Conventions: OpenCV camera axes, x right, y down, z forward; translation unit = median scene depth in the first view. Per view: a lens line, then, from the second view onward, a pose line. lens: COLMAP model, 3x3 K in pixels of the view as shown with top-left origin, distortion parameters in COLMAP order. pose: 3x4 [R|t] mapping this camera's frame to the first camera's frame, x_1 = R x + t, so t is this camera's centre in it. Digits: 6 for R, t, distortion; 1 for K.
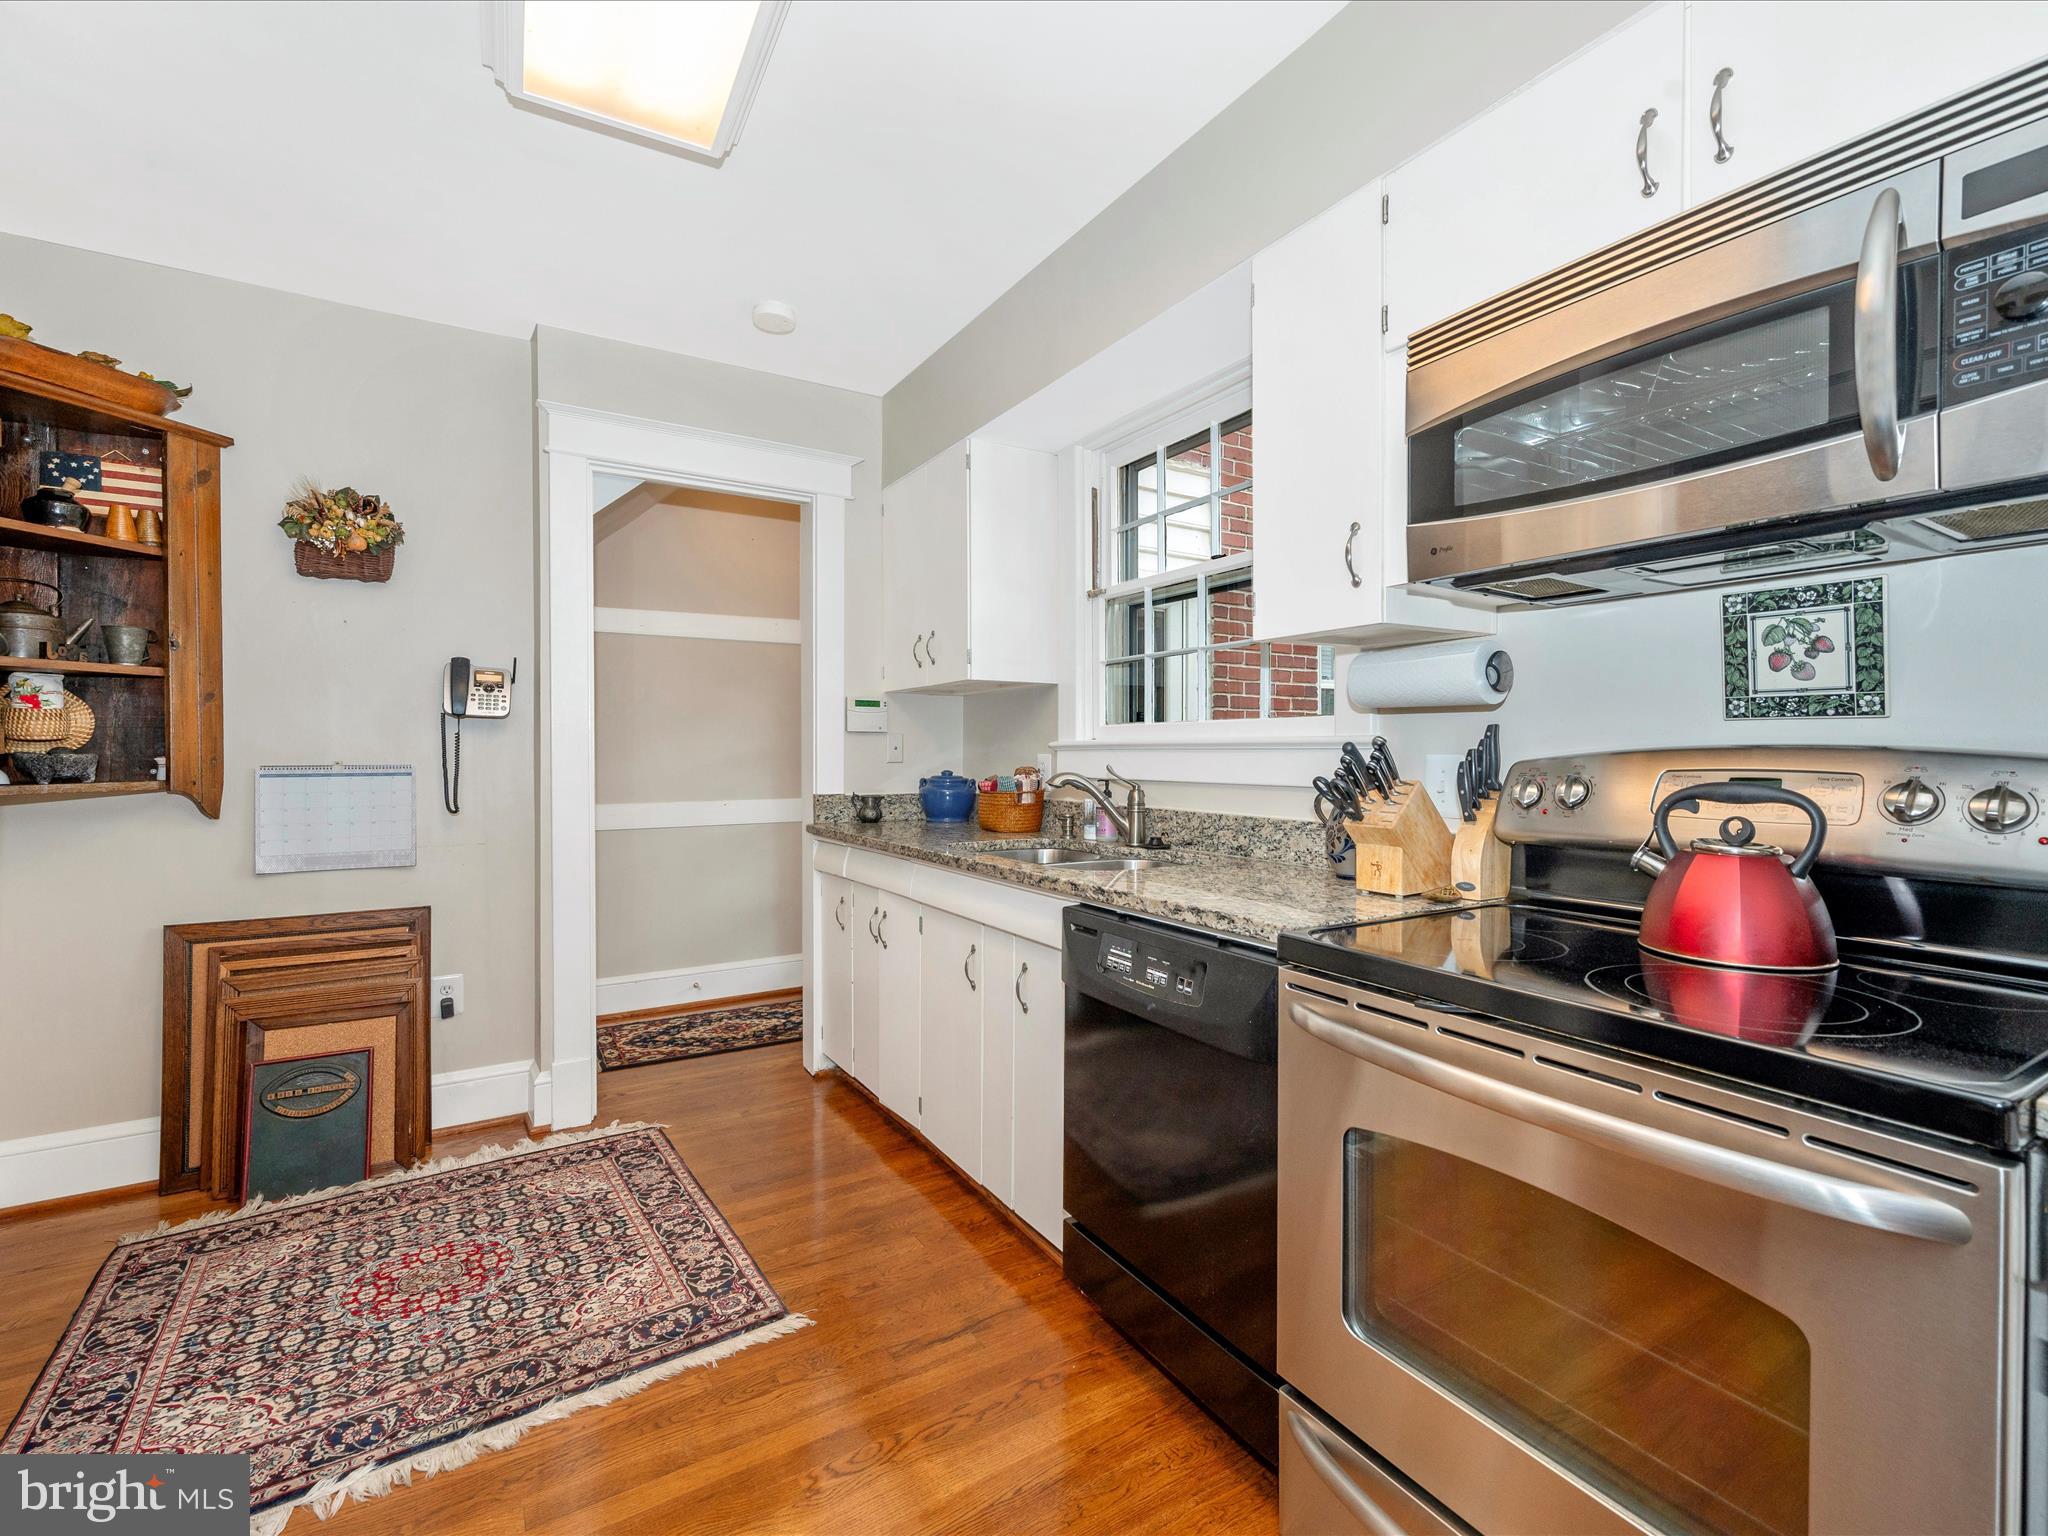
lens RADIAL K [[944.1, 0, 1039.7], [0, 944.1, 753.2], [0, 0, 1]] dist [0.008080, 0.000607]
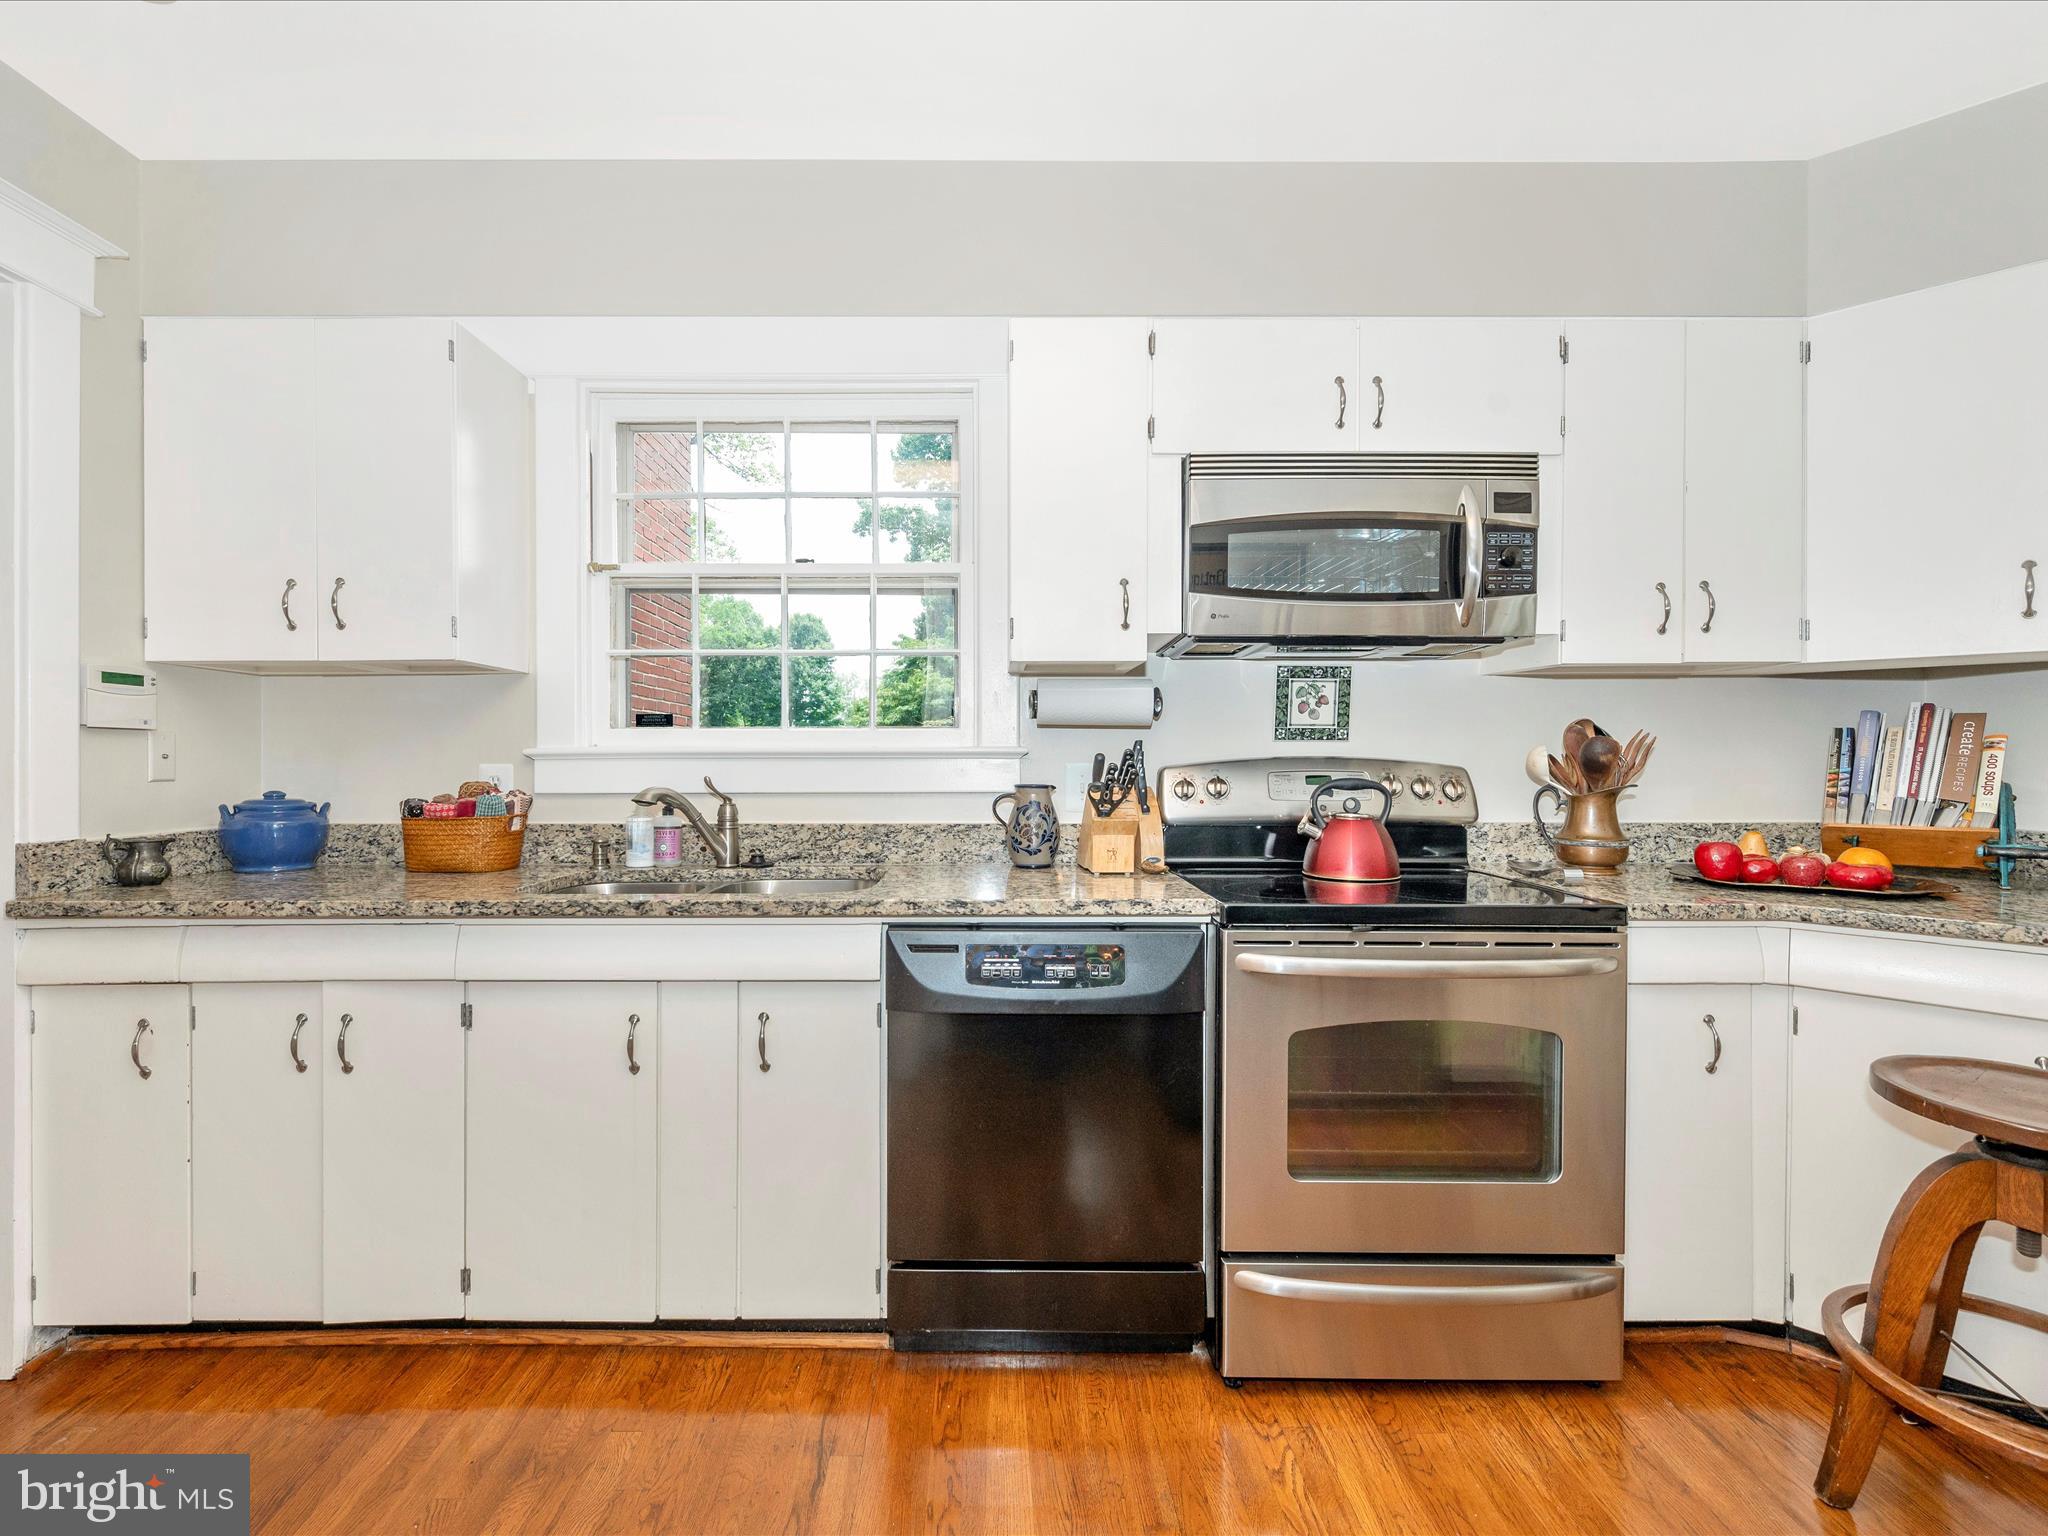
lens RADIAL K [[944.1, 0, 990.9], [0, 944.1, 749.6], [0, 0, 1]] dist [0.008080, 0.000607]
pose [[0.515965, 0.005817, 0.856590, -0.552766], [0.002798, 0.999960, -0.008475, -0.004510], [-0.856605, 0.006769, 0.515928, 0.337925]]
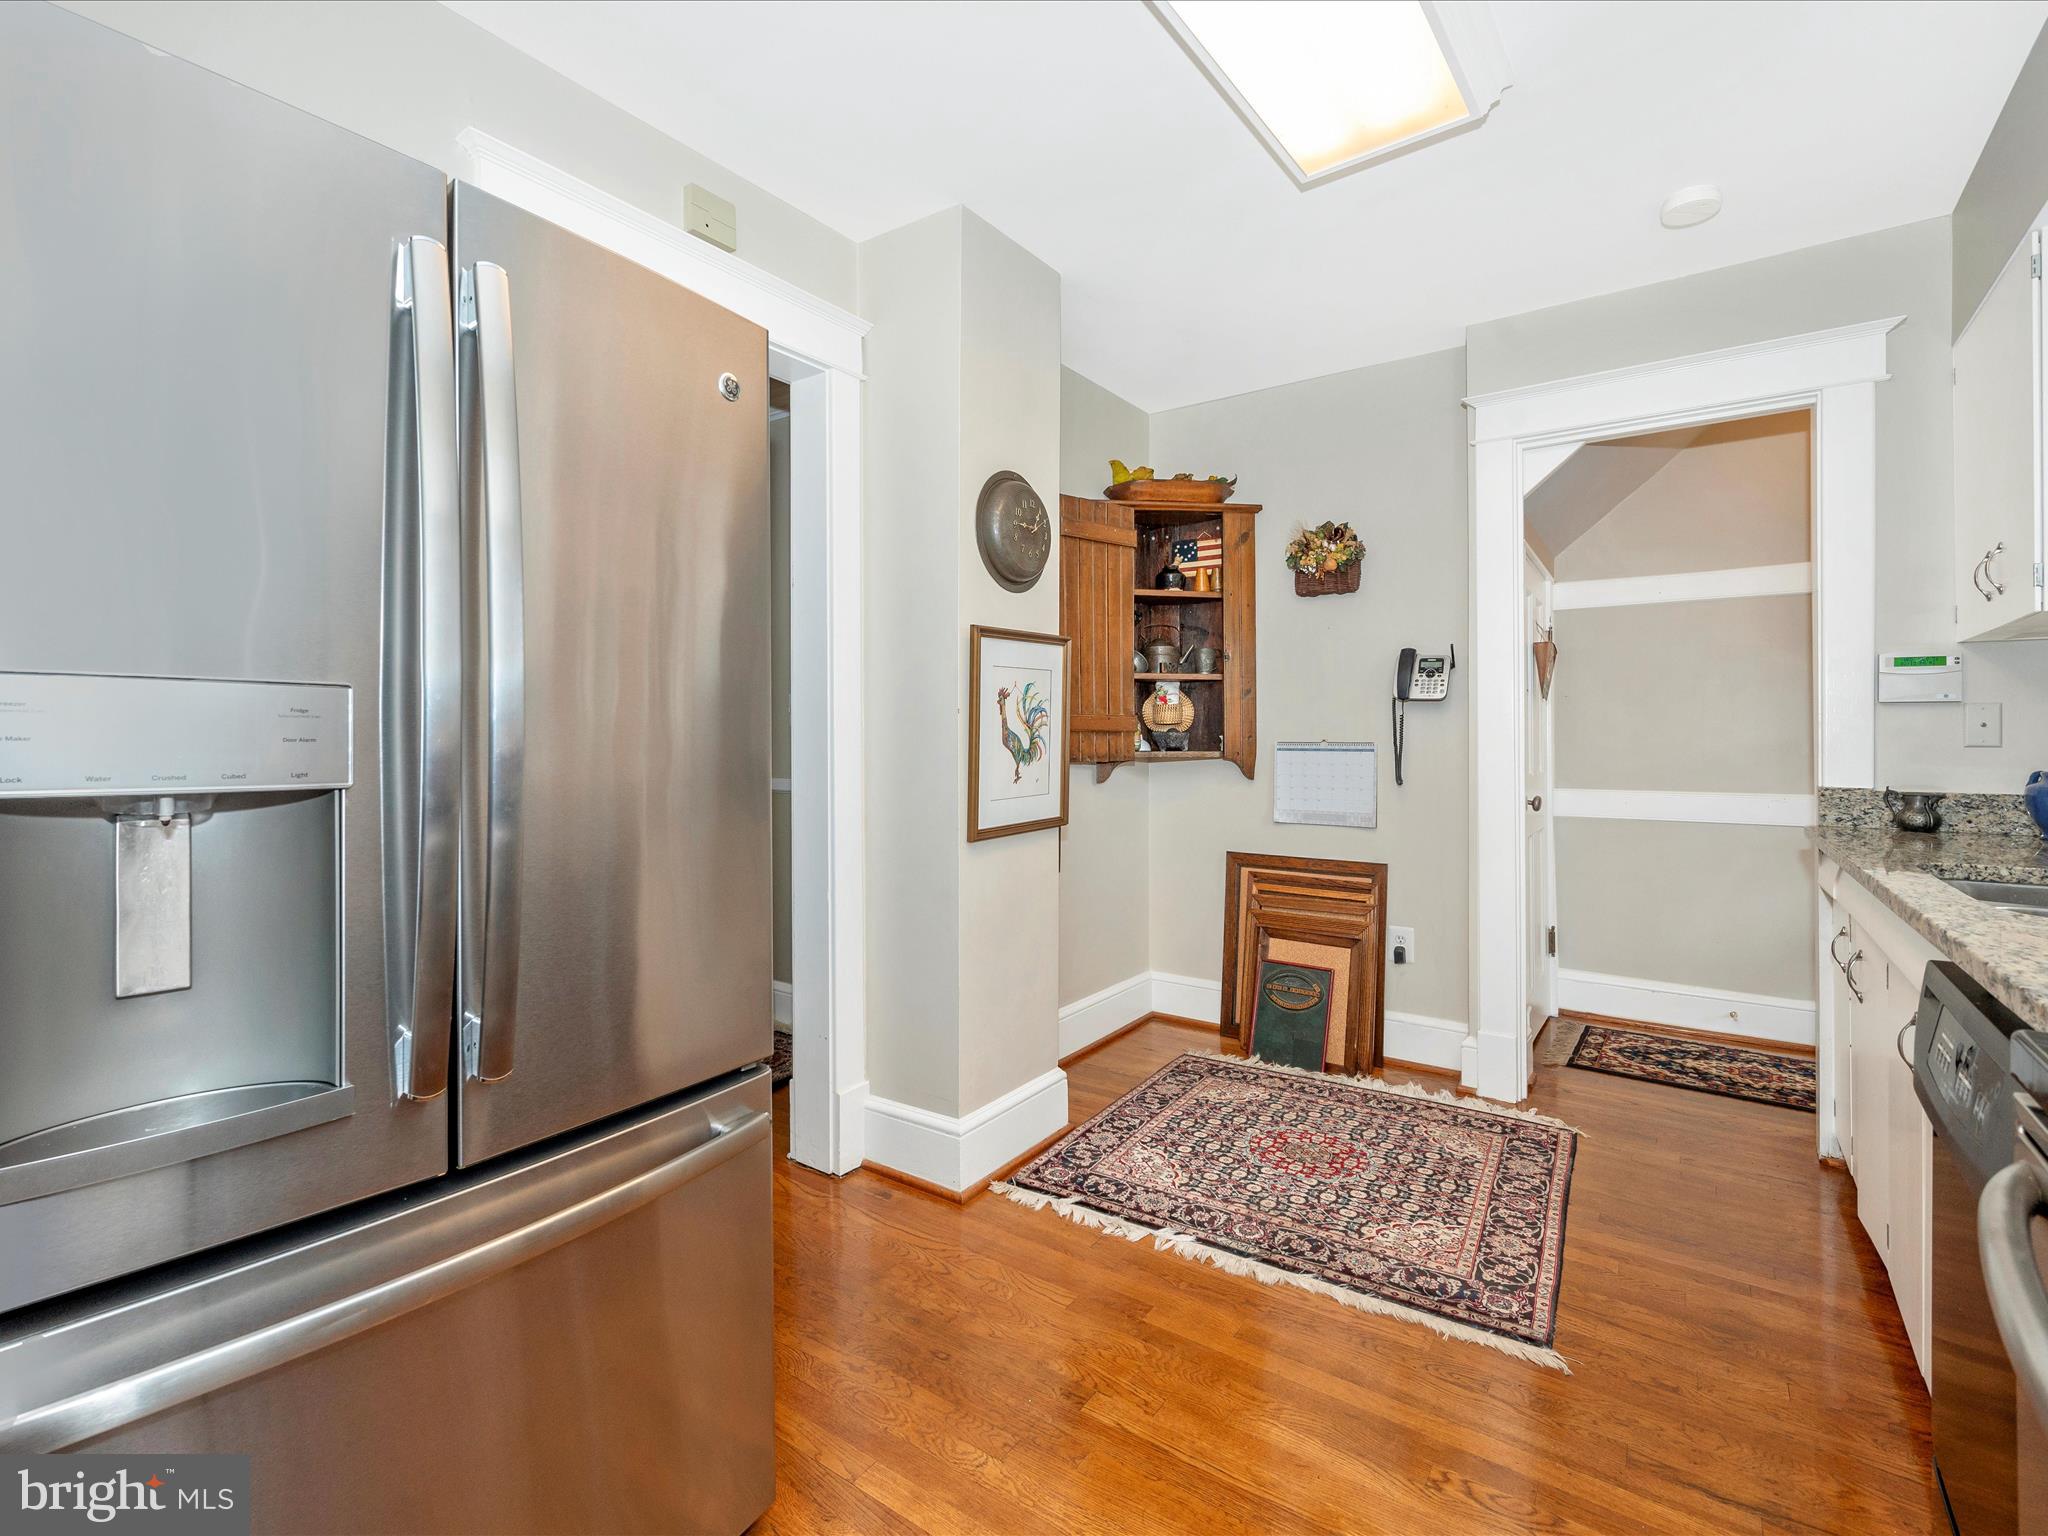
lens RADIAL K [[944.1, 0, 983.2], [0, 944.1, 737.4], [0, 0, 1]] dist [0.008080, 0.000607]
pose [[0.363965, 0.000119, -0.931412, 0.302721], [-0.008829, 0.999956, -0.003323, 0.016274], [0.931371, 0.009433, 0.363950, 0.132199]]
